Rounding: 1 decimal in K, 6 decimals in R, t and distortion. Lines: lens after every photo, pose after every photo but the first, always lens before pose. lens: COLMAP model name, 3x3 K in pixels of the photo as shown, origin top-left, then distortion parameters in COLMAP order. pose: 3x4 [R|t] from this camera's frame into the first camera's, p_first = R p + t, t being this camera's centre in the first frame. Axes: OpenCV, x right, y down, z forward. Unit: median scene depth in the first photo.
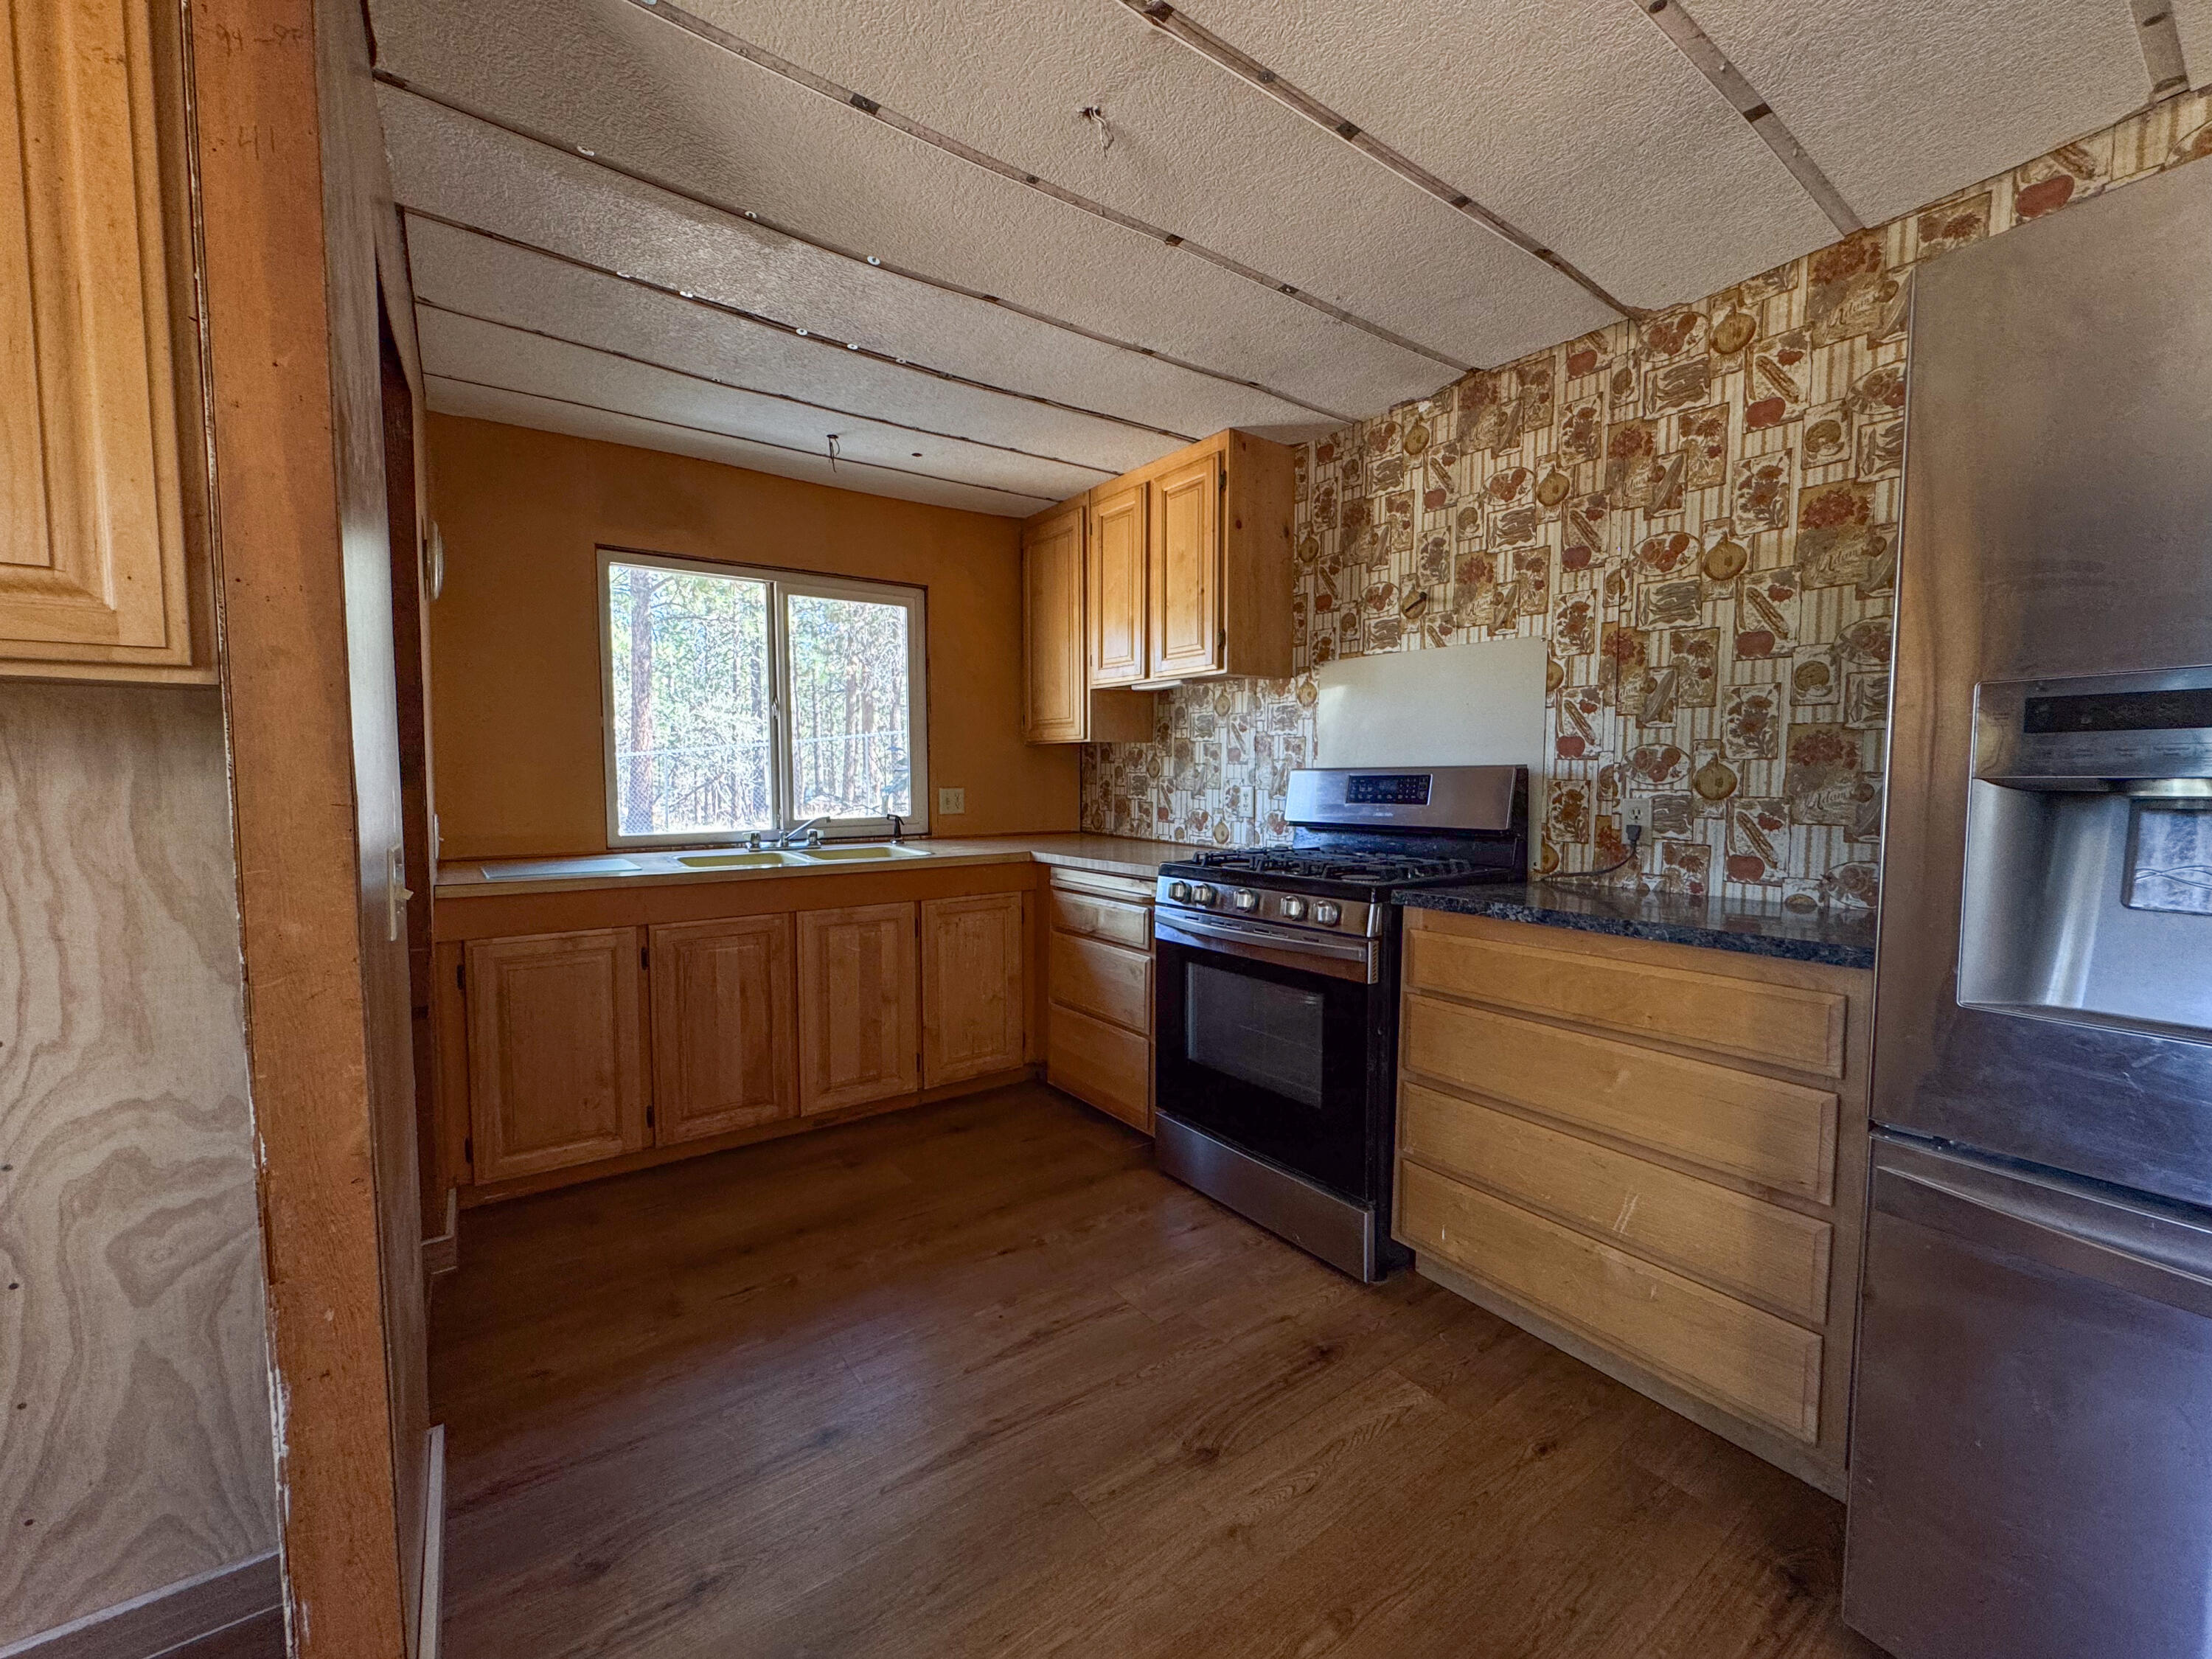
lens RADIAL K [[897.7, 0, 1091.1], [0, 897.7, 820.6], [0, 0, 1]] dist [0.001614, 0.000350]
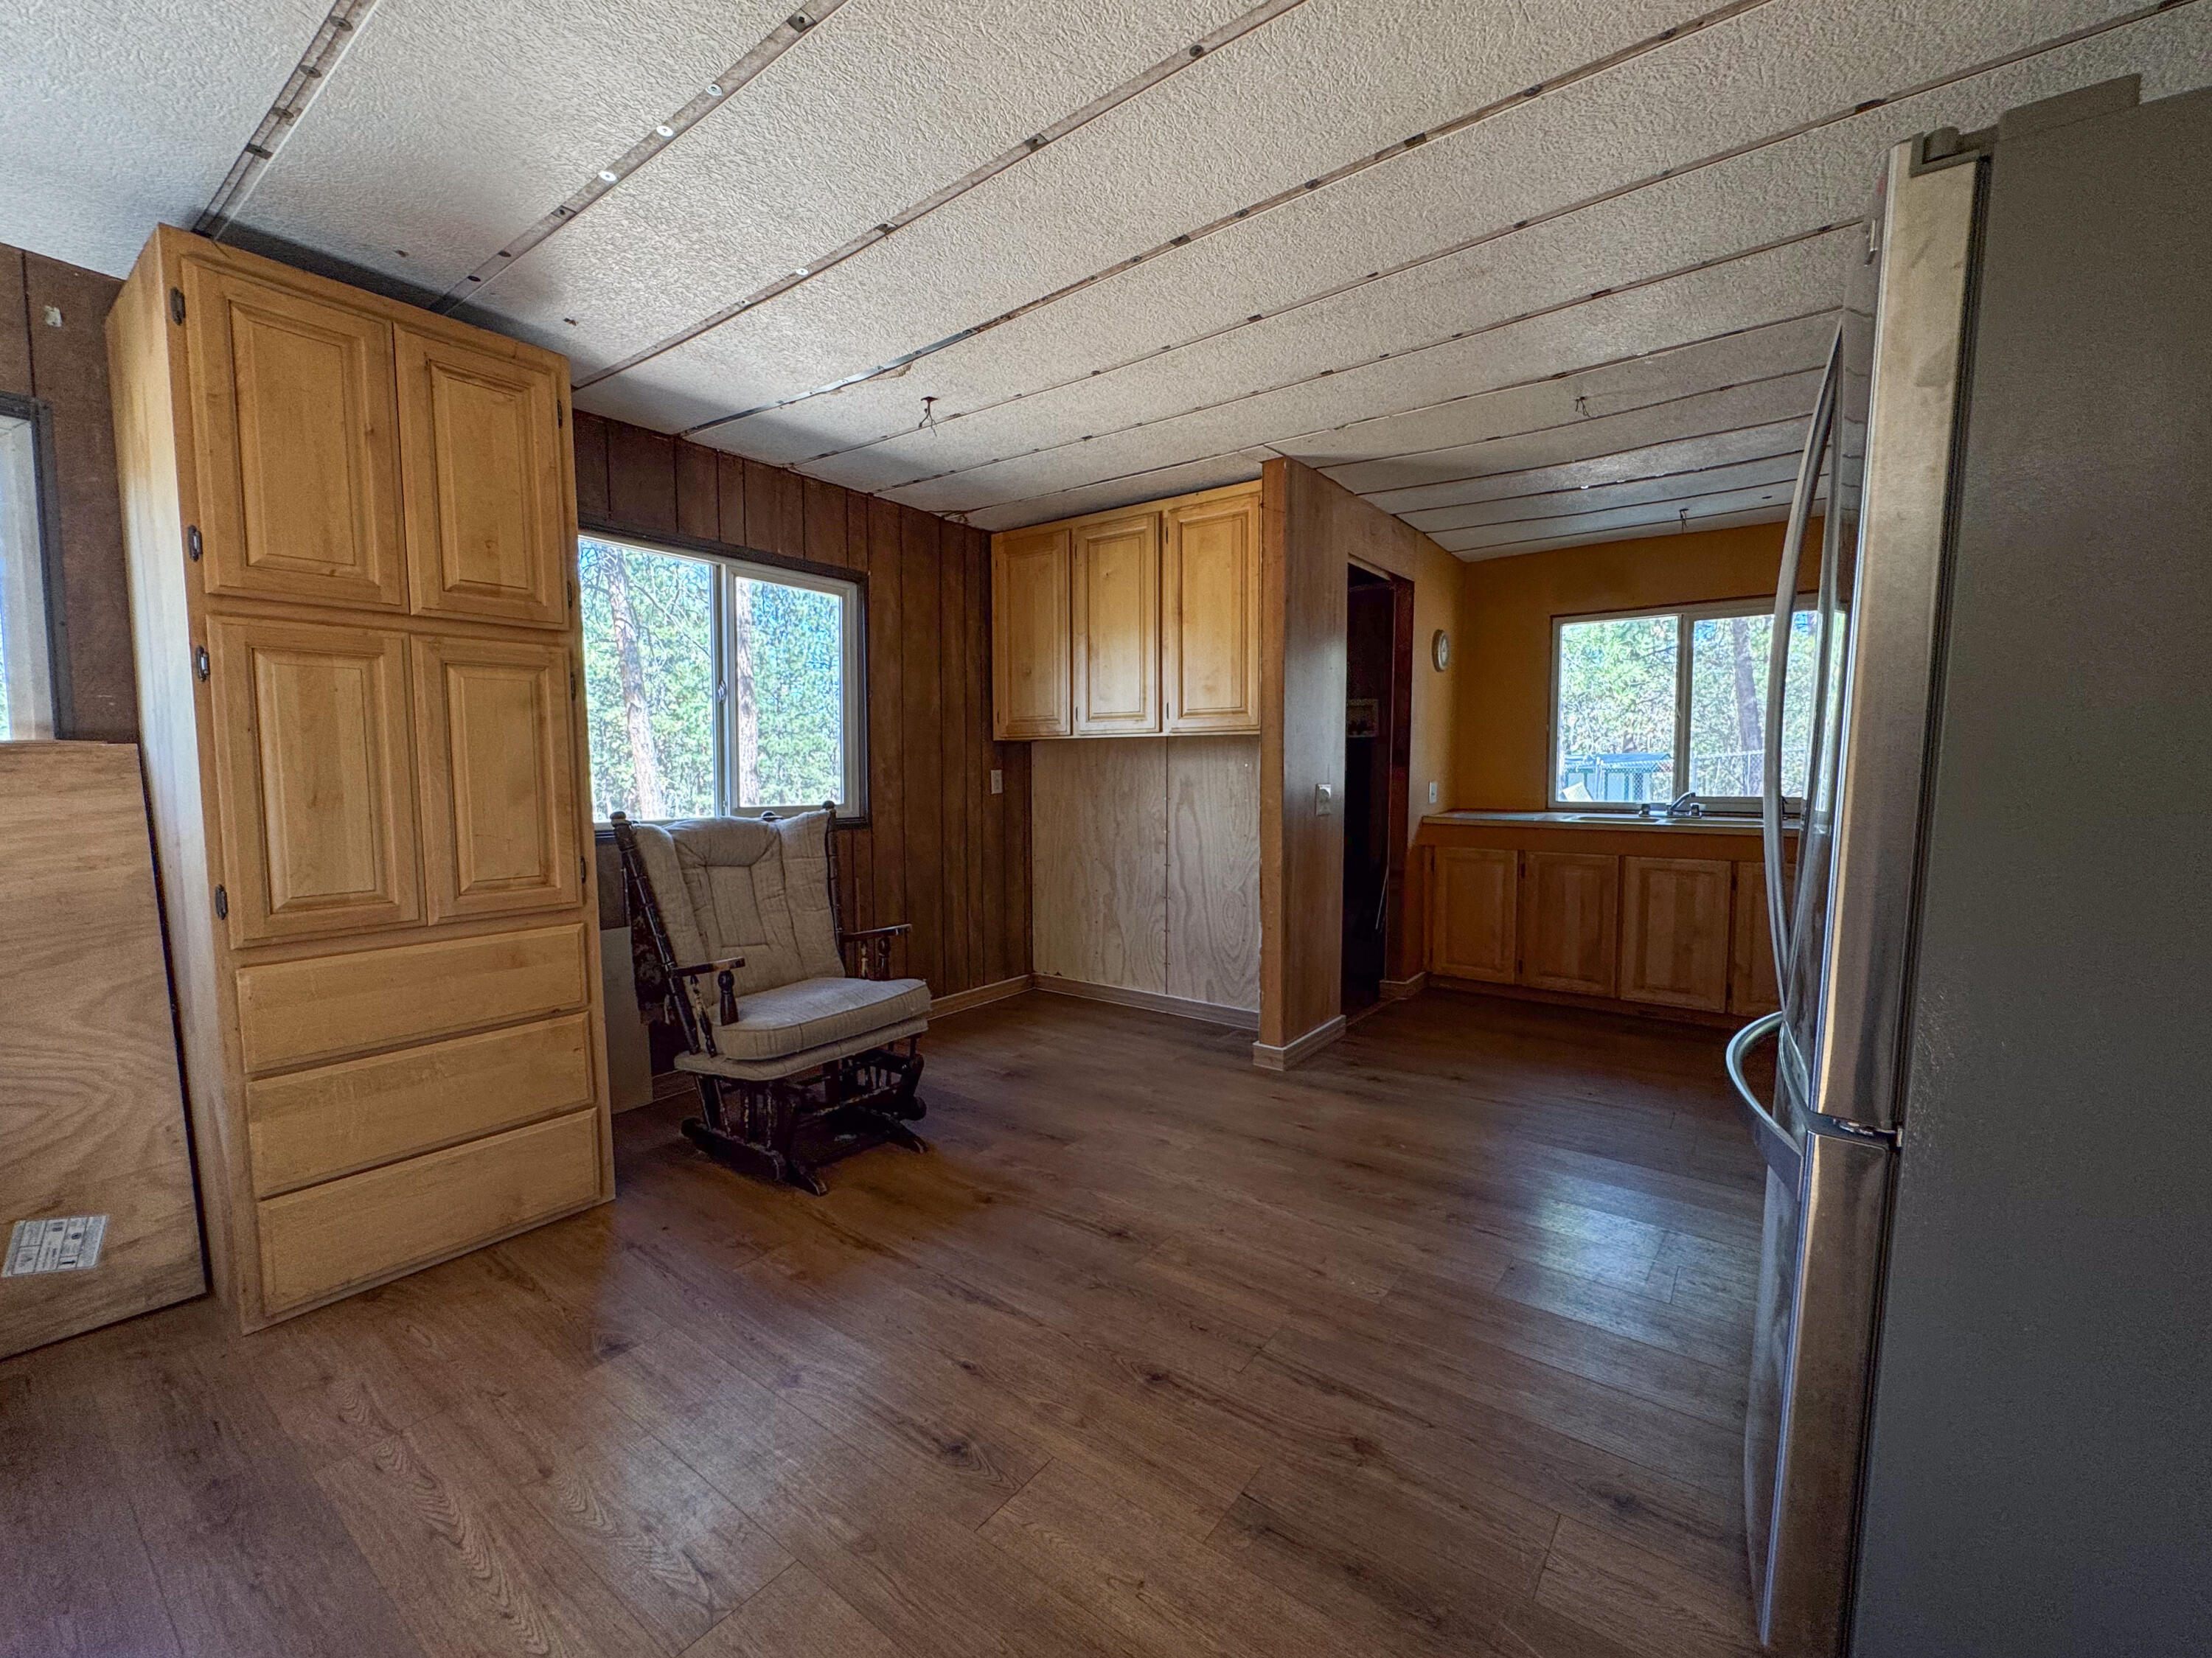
lens RADIAL K [[897.6, 0, 1109.6], [0, 897.6, 828.3], [0, 0, 1]] dist [0.001614, 0.000350]
pose [[0.307551, 0.063219, -0.949429, 0.651472], [-0.046699, 0.997591, 0.051298, 0.018135], [0.950385, 0.028561, 0.309762, -0.194501]]
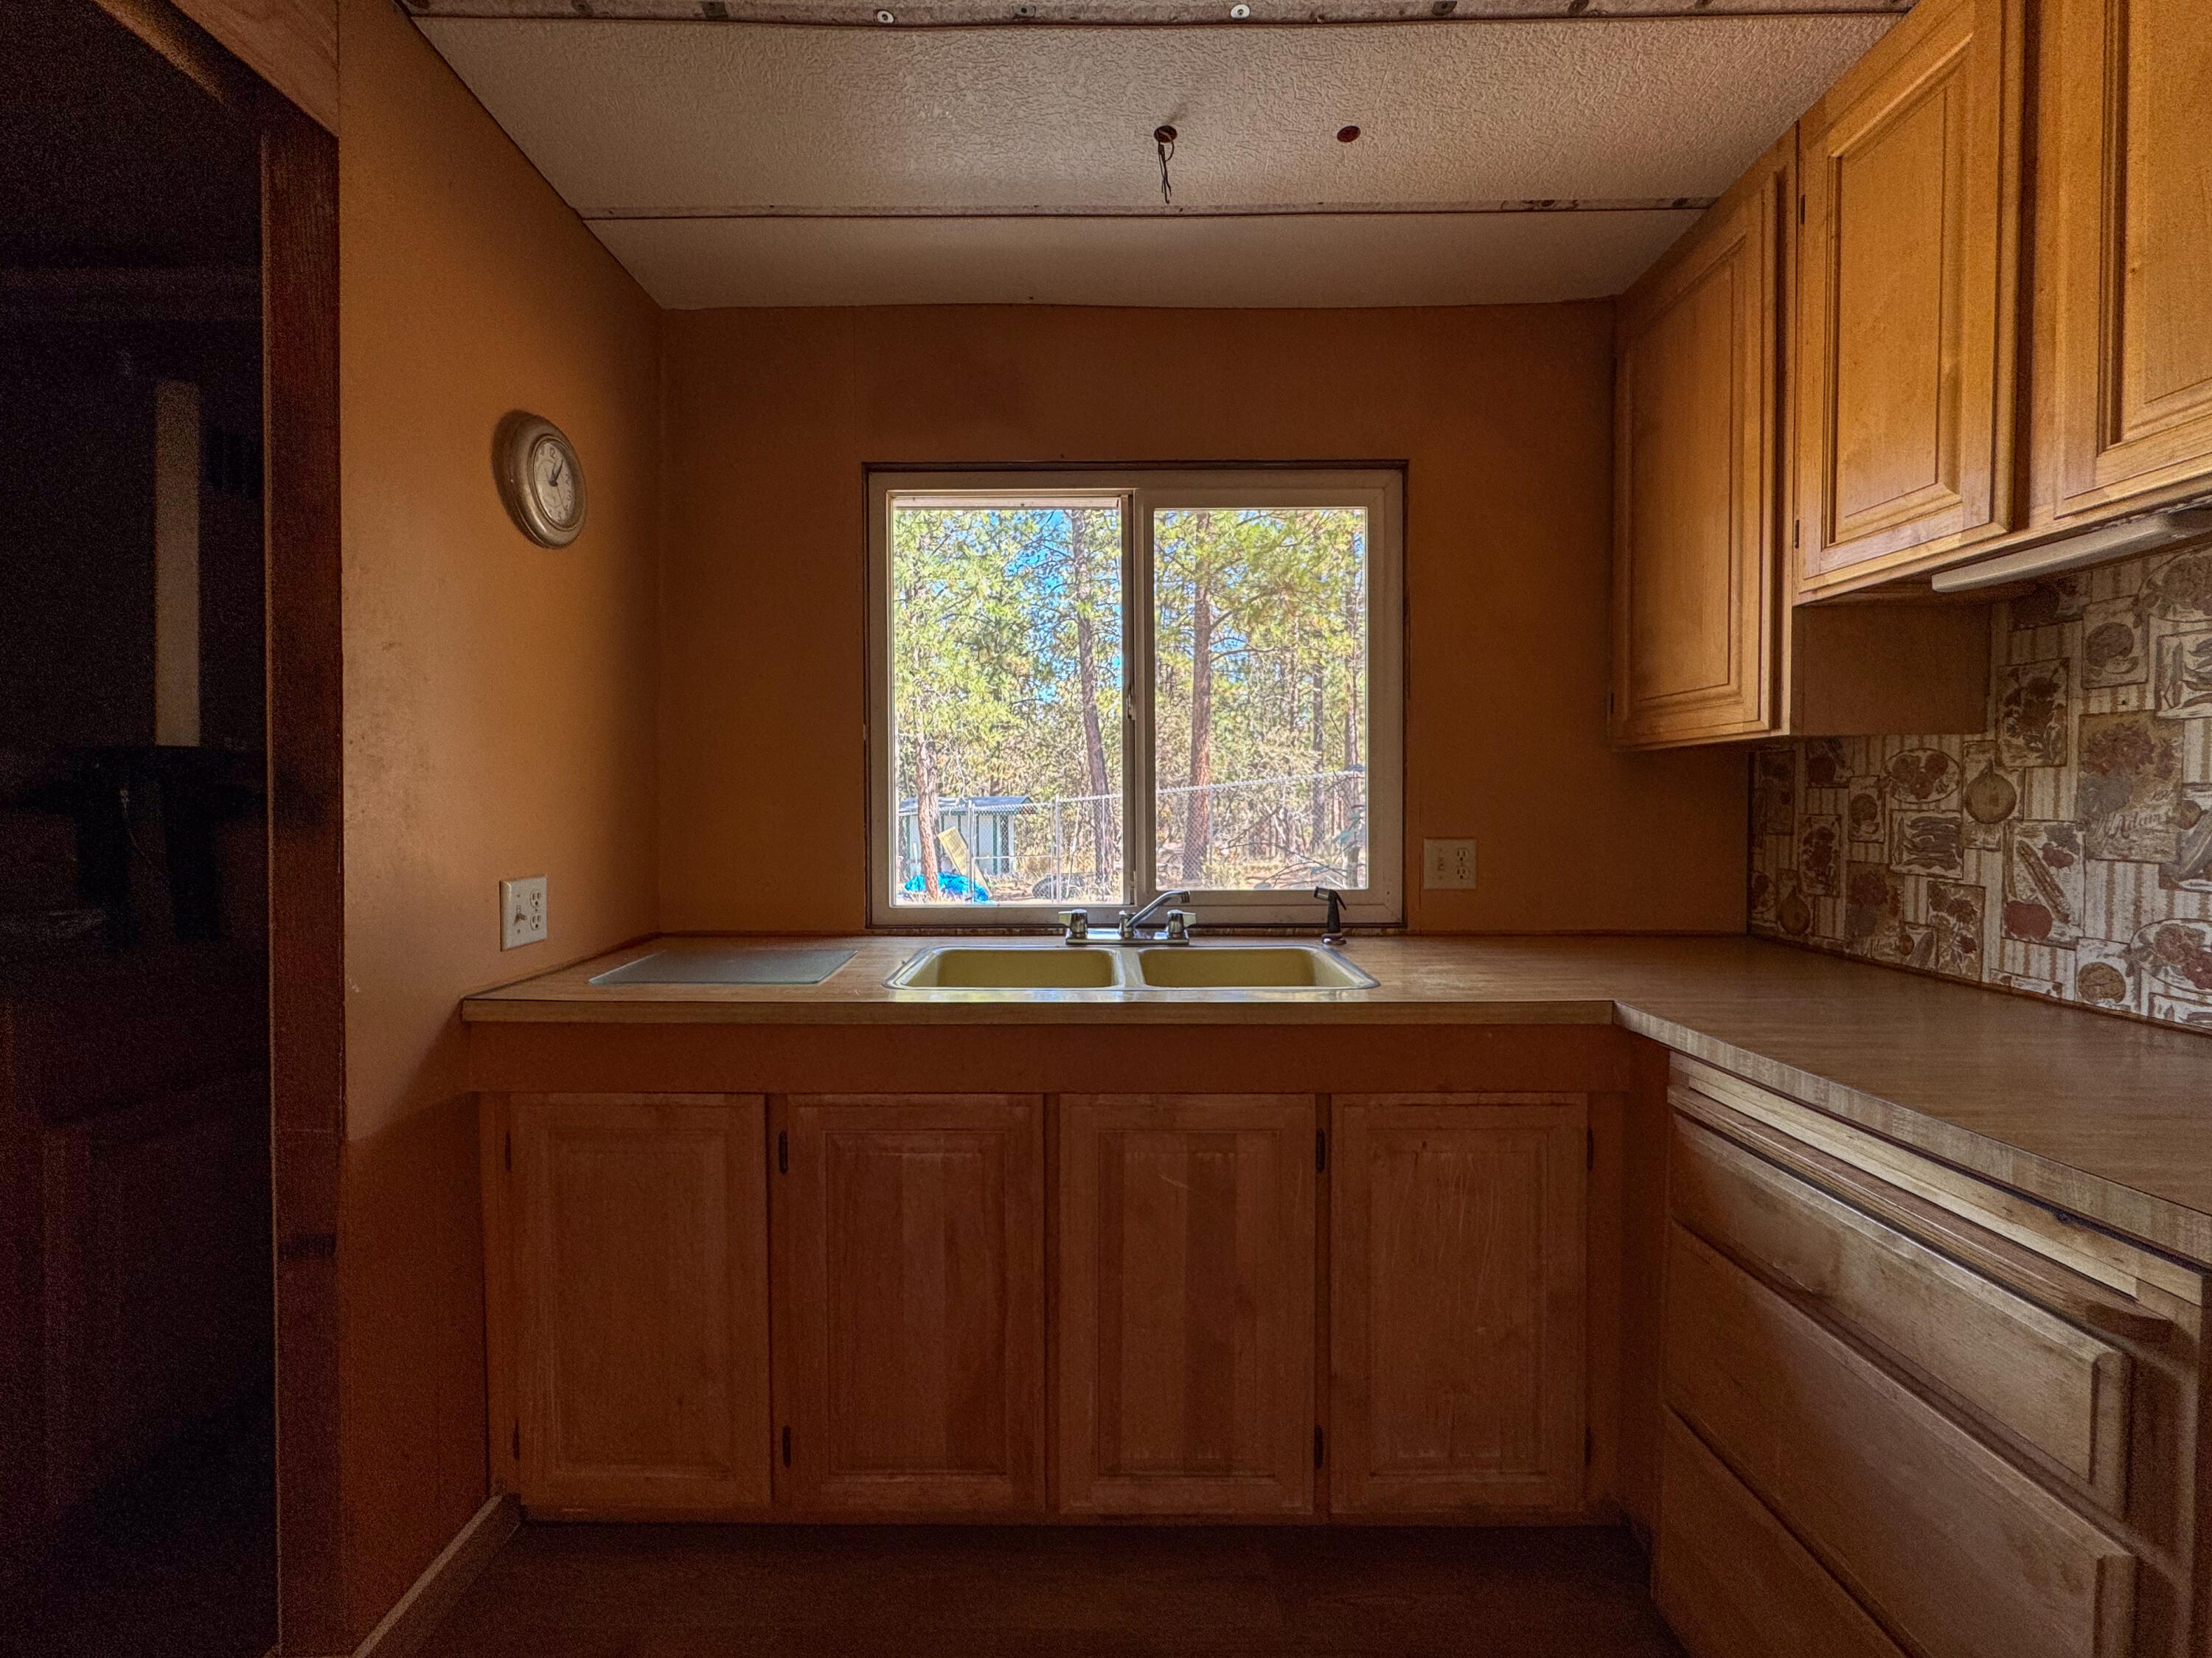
lens RADIAL K [[897.6, 0, 1105.9], [0, 897.6, 824.6], [0, 0, 1]] dist [0.001614, 0.000350]
pose [[0.819471, 0.010681, -0.573021, -0.021991], [-0.029597, 0.999281, -0.023700, -0.029273], [0.572356, 0.036382, 0.819198, 0.504803]]
